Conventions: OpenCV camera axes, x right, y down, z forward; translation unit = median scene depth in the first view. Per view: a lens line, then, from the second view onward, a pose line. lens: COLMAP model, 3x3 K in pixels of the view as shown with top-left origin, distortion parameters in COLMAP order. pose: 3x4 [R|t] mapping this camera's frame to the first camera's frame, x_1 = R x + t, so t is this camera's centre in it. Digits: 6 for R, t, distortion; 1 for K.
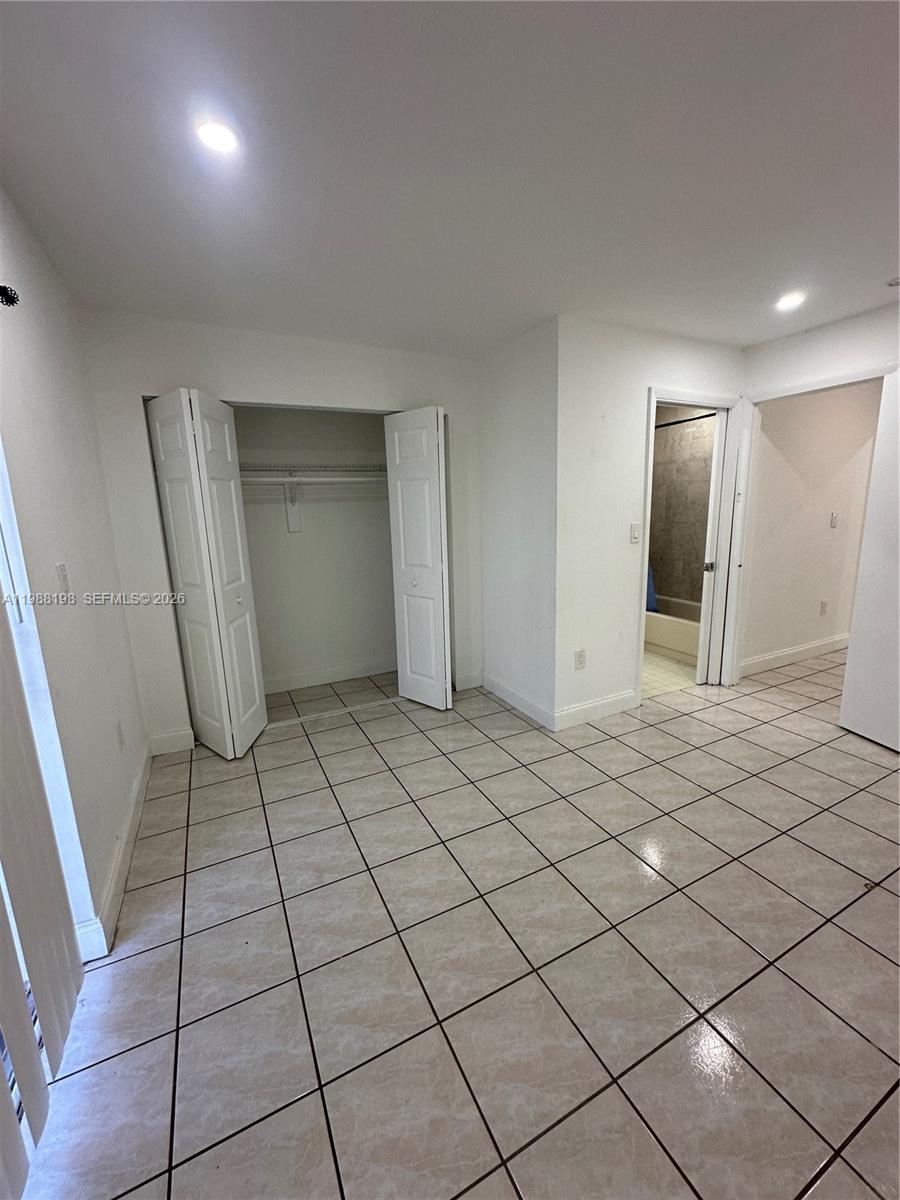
lens RADIAL K [[483.9, 0, 453.4], [0, 483.9, 597.9], [0, 0, 1]] dist [0.001618, 0.000292]
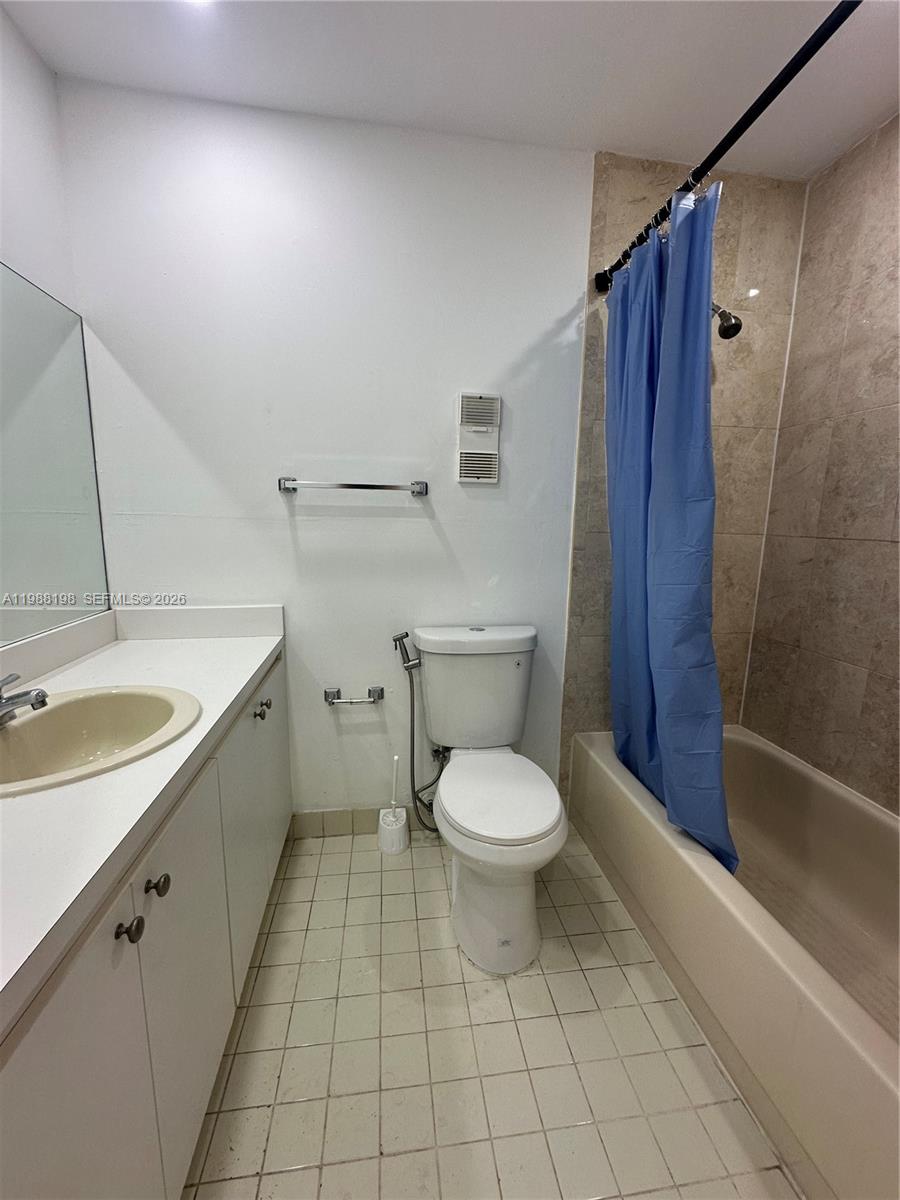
lens RADIAL K [[483.9, 0, 449.9], [0, 483.9, 602.2], [0, 0, 1]] dist [0.001618, 0.000292]
pose [[0.946440, 0.094790, -0.308651, 0.313158], [-0.100457, 0.994938, -0.002485, -0.088792], [0.306853, 0.033358, 0.951172, 0.624633]]
